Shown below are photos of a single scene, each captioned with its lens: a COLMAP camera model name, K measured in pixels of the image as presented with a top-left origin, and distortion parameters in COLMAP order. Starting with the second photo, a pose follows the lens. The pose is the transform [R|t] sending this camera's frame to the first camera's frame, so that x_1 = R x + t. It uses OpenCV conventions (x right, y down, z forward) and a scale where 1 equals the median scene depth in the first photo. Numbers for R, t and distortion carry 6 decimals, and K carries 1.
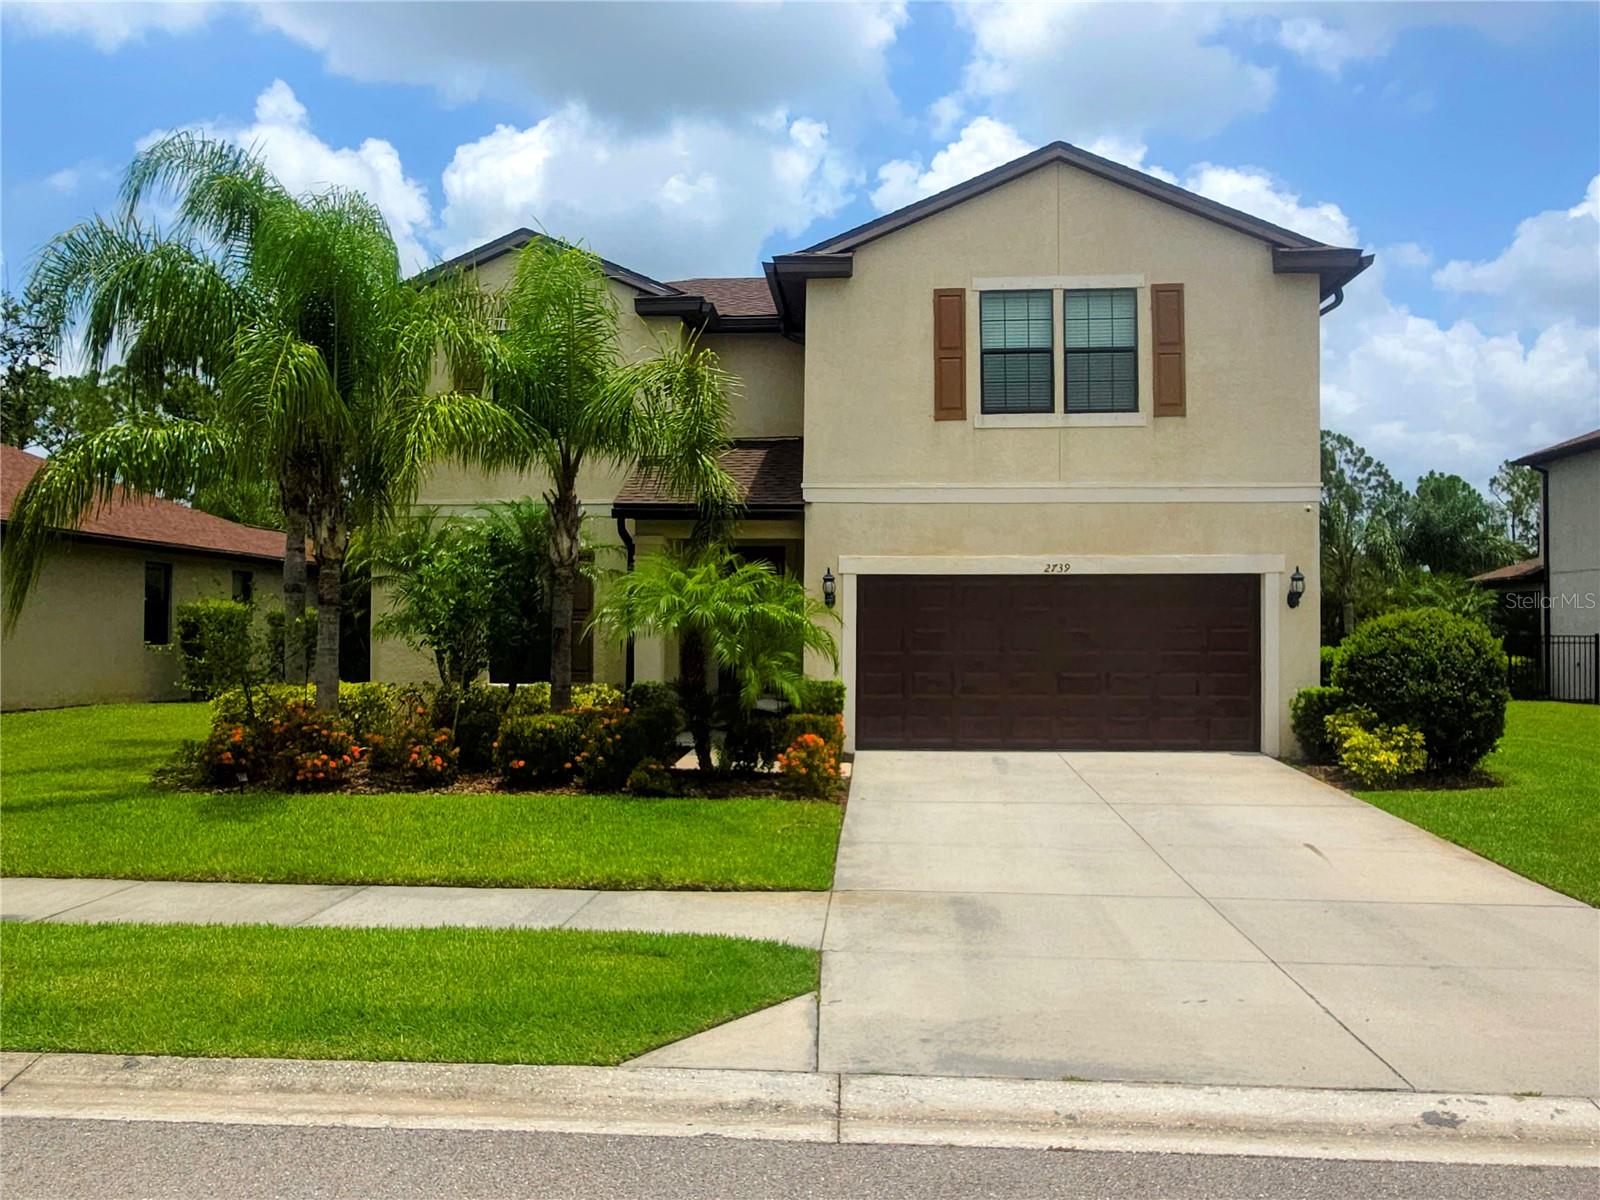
lens RADIAL K [[690.3, 0, 800.4], [0, 690.3, 614.0], [0, 0, 1]] dist [0.000084, 0.000638]
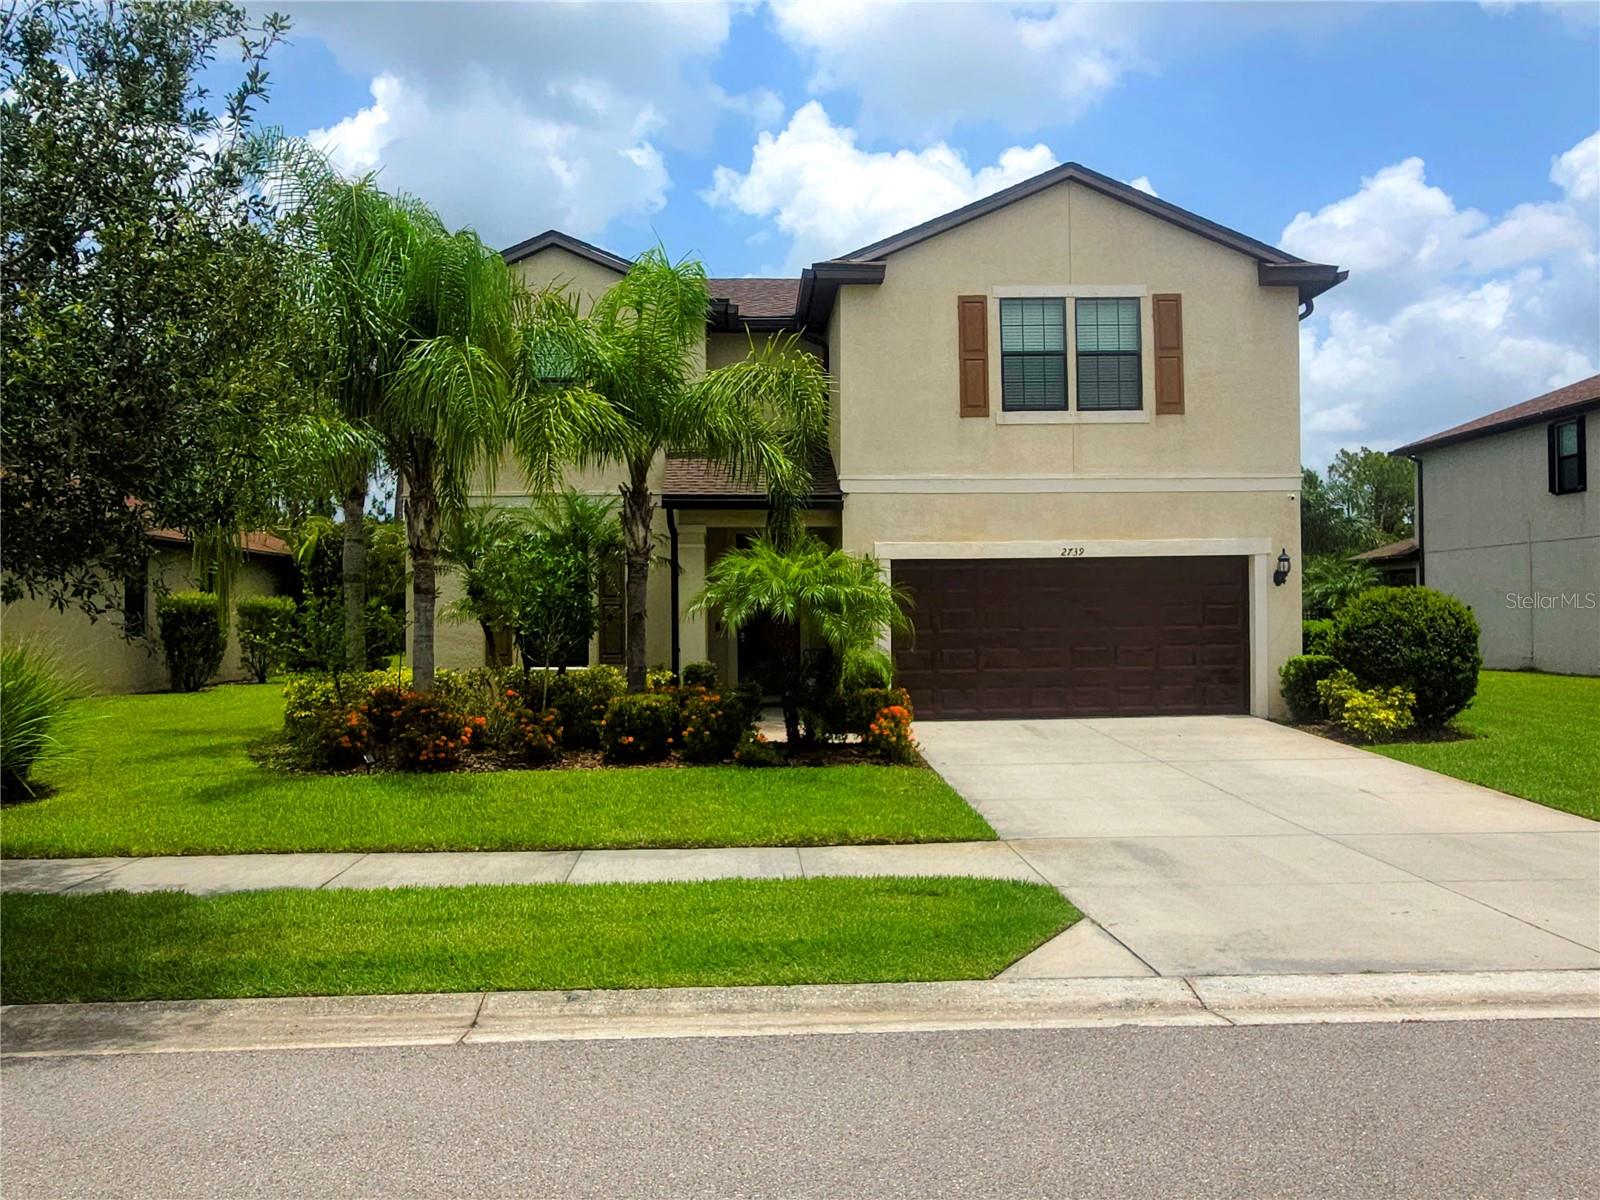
lens RADIAL K [[655.4, 0, 799.2], [0, 655.4, 602.2], [0, 0, 1]] dist [-0.002059, 0.001540]
pose [[0.998284, -0.013667, 0.056944, -0.175389], [0.013265, 0.999884, 0.007443, -0.000203], [-0.057039, -0.006675, 0.998350, -0.024360]]
